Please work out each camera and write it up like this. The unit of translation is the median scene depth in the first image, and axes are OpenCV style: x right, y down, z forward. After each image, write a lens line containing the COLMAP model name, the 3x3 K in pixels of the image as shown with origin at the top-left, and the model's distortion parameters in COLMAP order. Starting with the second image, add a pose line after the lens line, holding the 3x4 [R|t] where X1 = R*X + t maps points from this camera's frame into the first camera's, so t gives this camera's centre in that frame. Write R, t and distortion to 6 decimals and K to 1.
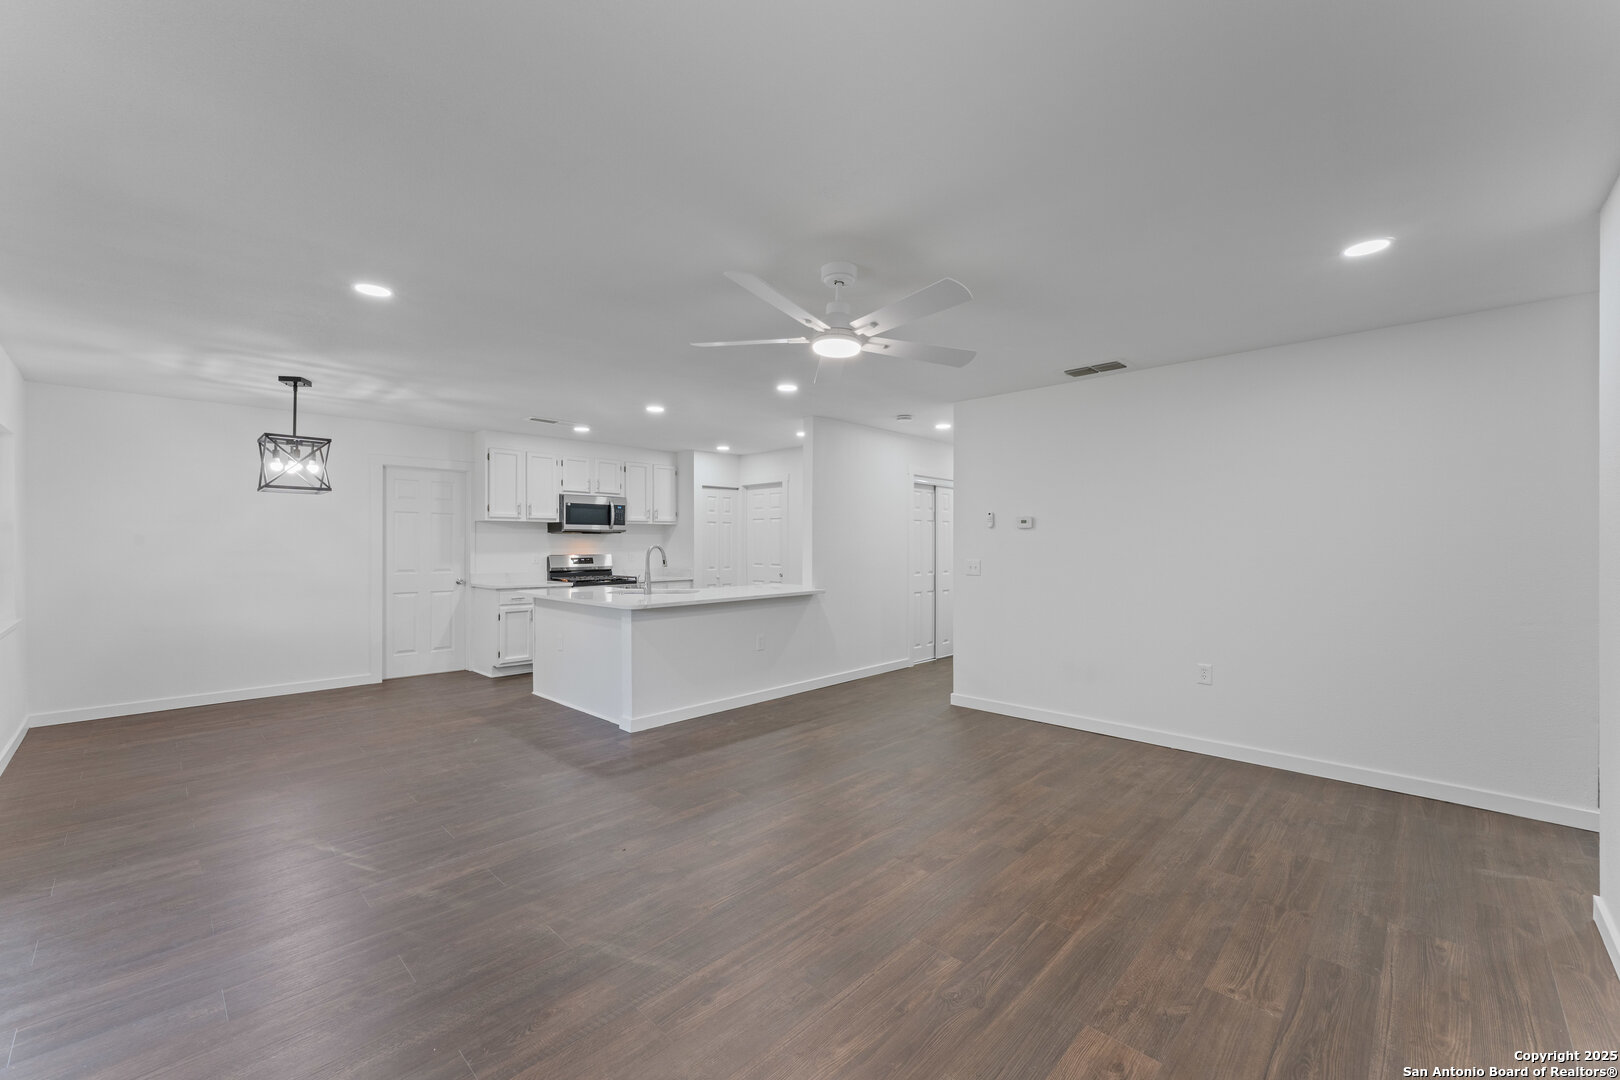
lens RADIAL K [[653.3, 0, 819.4], [0, 653.3, 542.2], [0, 0, 1]] dist [0.003627, -0.000548]
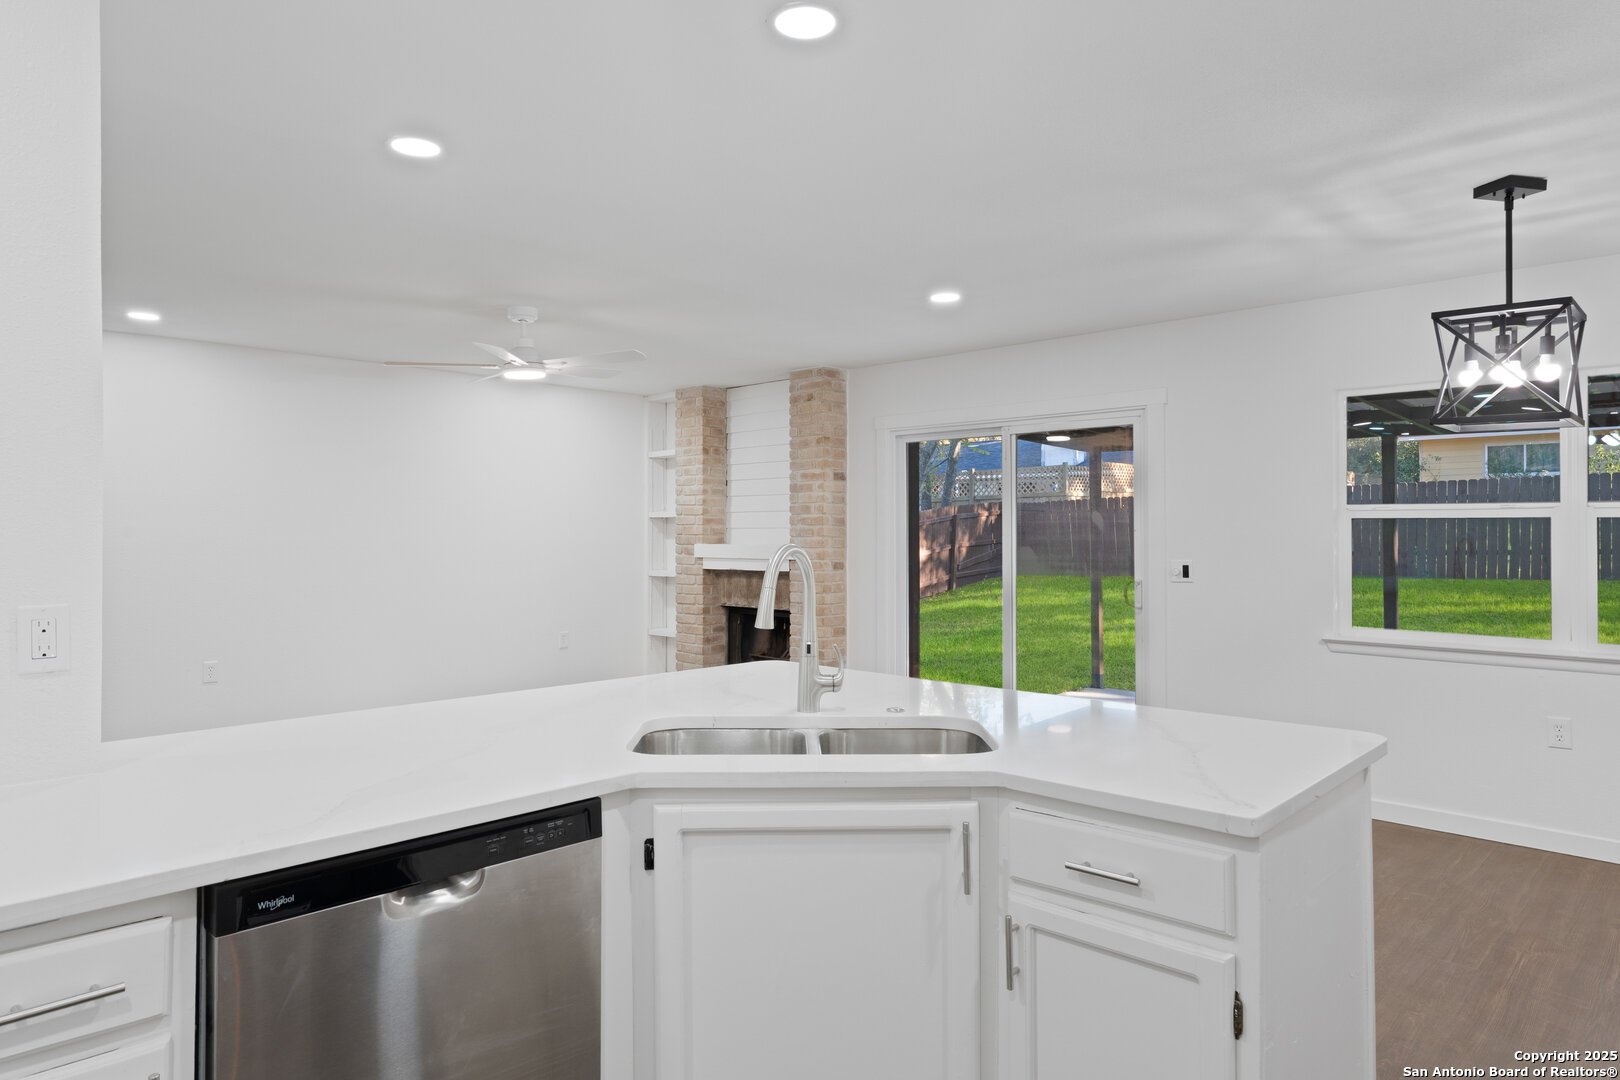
lens RADIAL K [[960.4, 0, 829.4], [0, 960.4, 530.9], [0, 0, 1]] dist [-0.003805, 0.002793]
pose [[-0.999819, -0.002191, -0.018877, -0.281810], [-0.002145, 0.999995, -0.002440, -0.001907], [0.018882, -0.002400, -0.999819, 1.472816]]
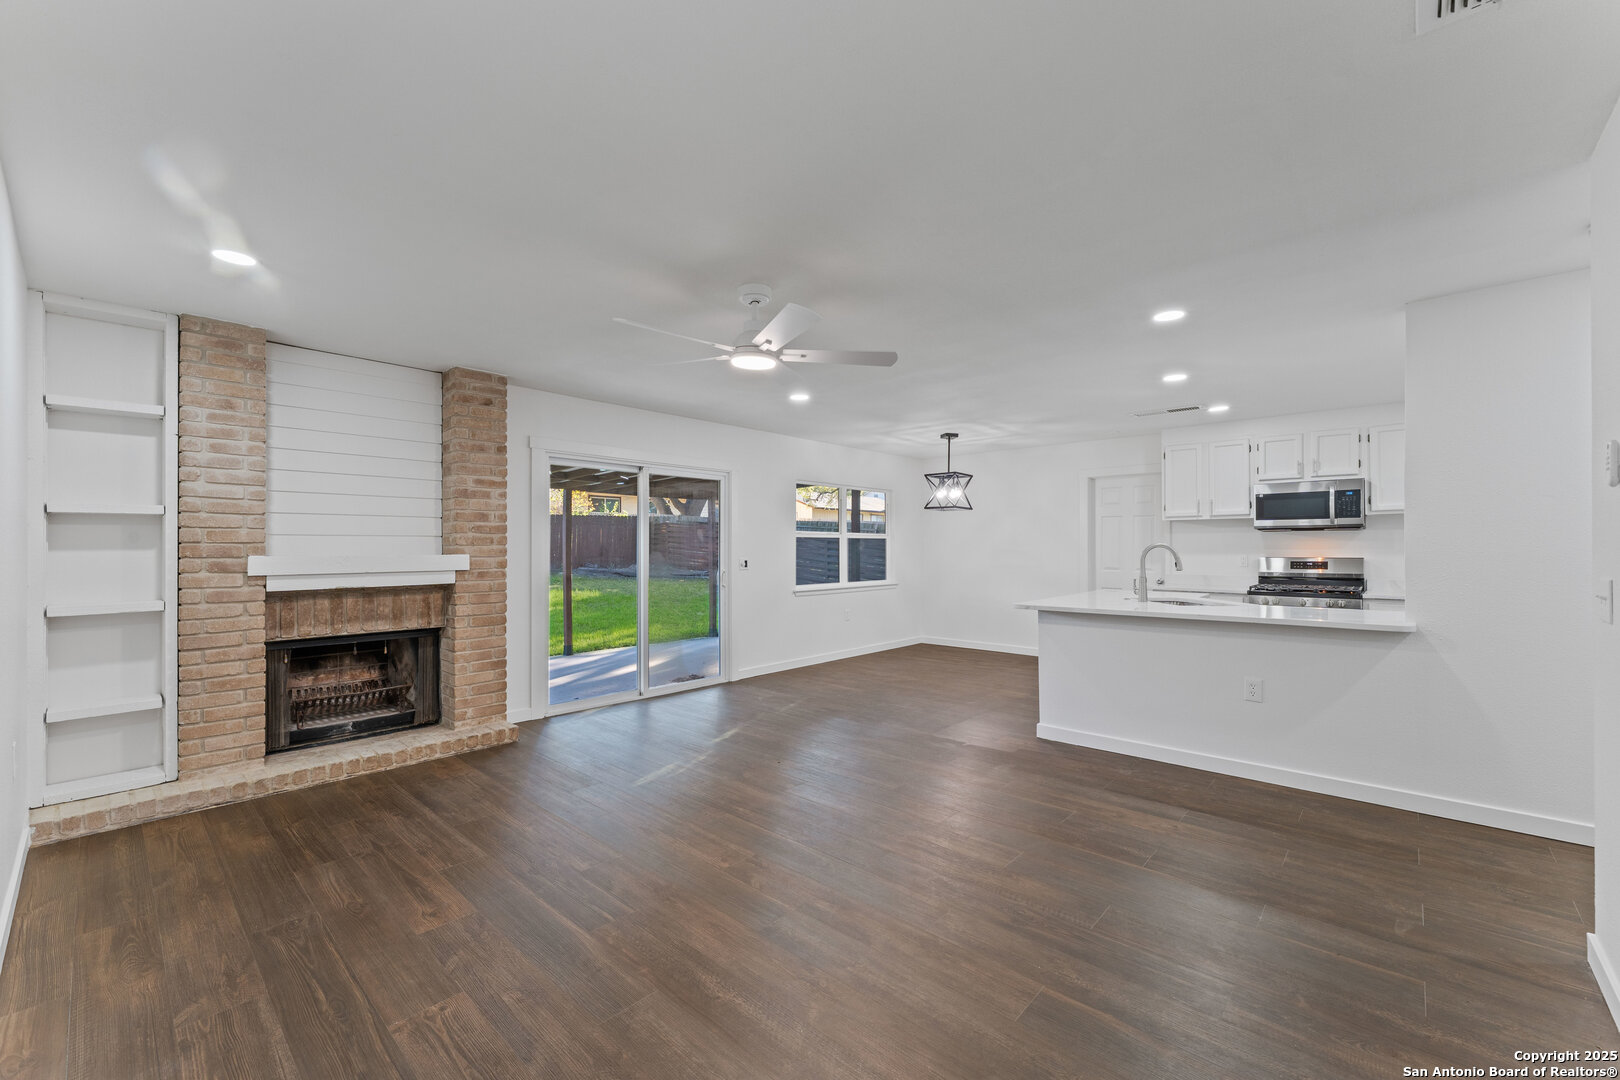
lens RADIAL K [[653.3, 0, 805.5], [0, 653.3, 540.6], [0, 0, 1]] dist [0.003627, -0.000548]
pose [[0.010828, -0.015143, -0.999827, 0.596042], [0.004560, 0.999876, -0.015095, 0.011770], [0.999931, -0.004396, 0.010896, 0.569263]]
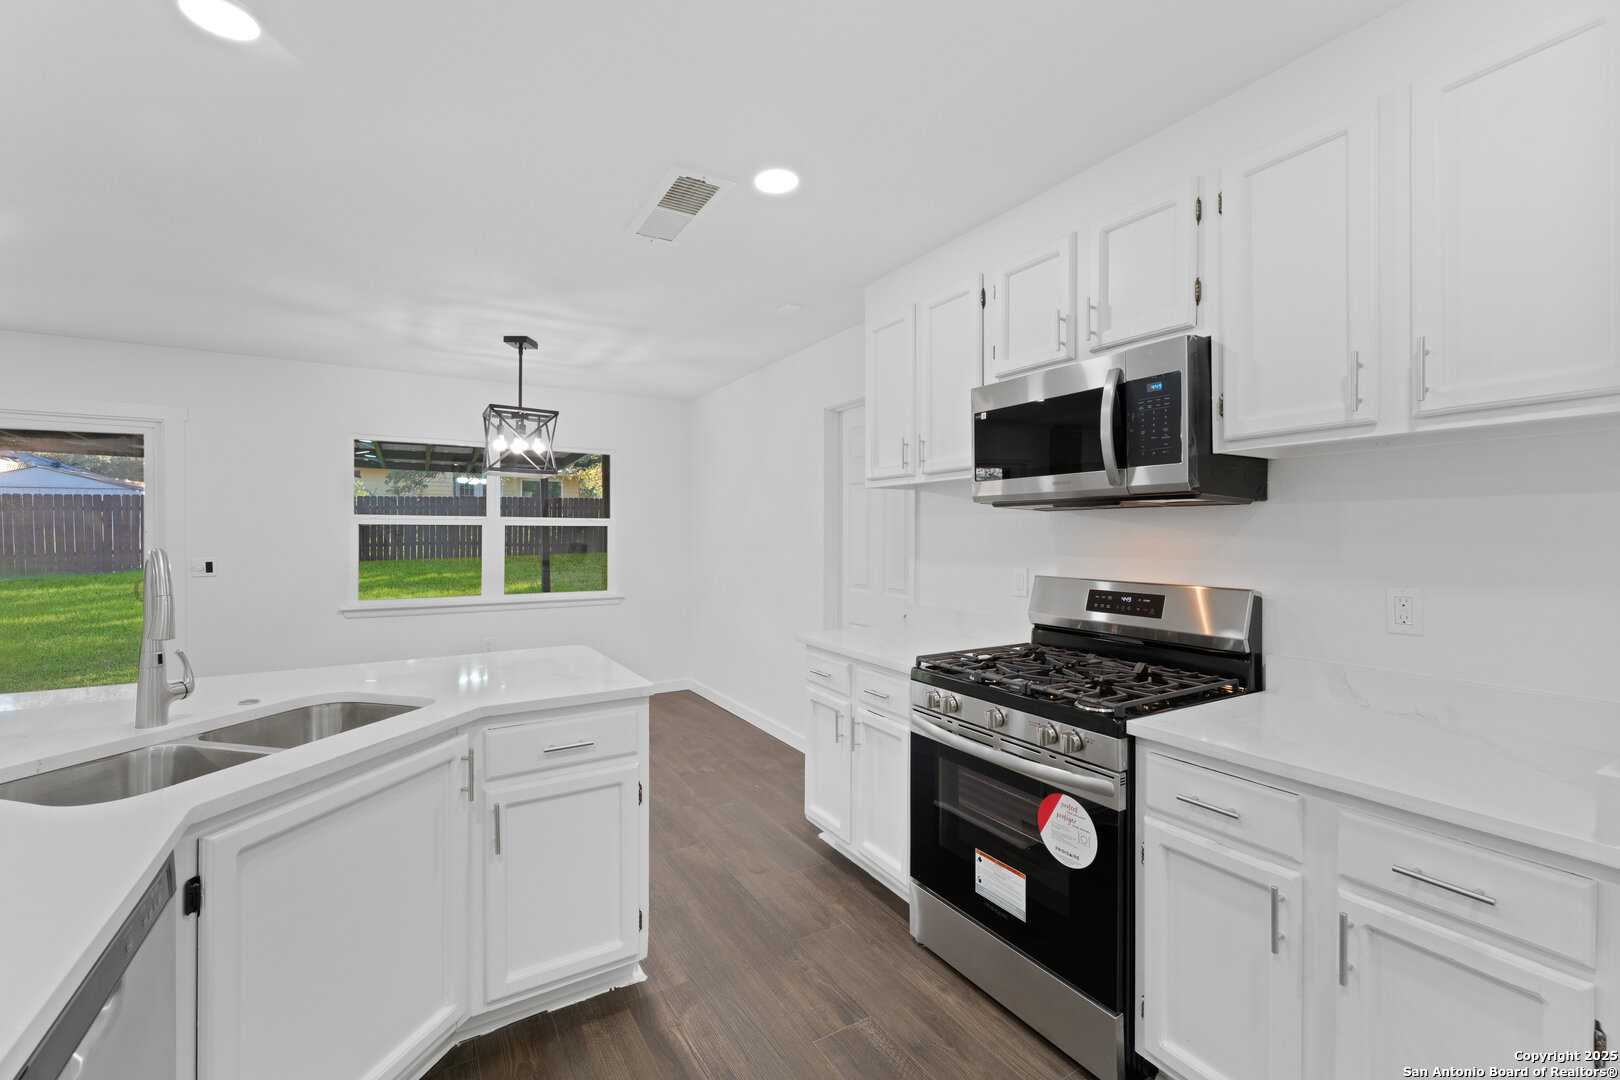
lens RADIAL K [[691.9, 0, 759.3], [0, 691.9, 535.5], [0, 0, 1]] dist [0.000995, -0.001987]
pose [[-0.281862, 0.002521, -0.959452, -0.048200], [0.001845, 0.999996, 0.002086, -0.002490], [0.959453, -0.001182, -0.281865, 1.355544]]
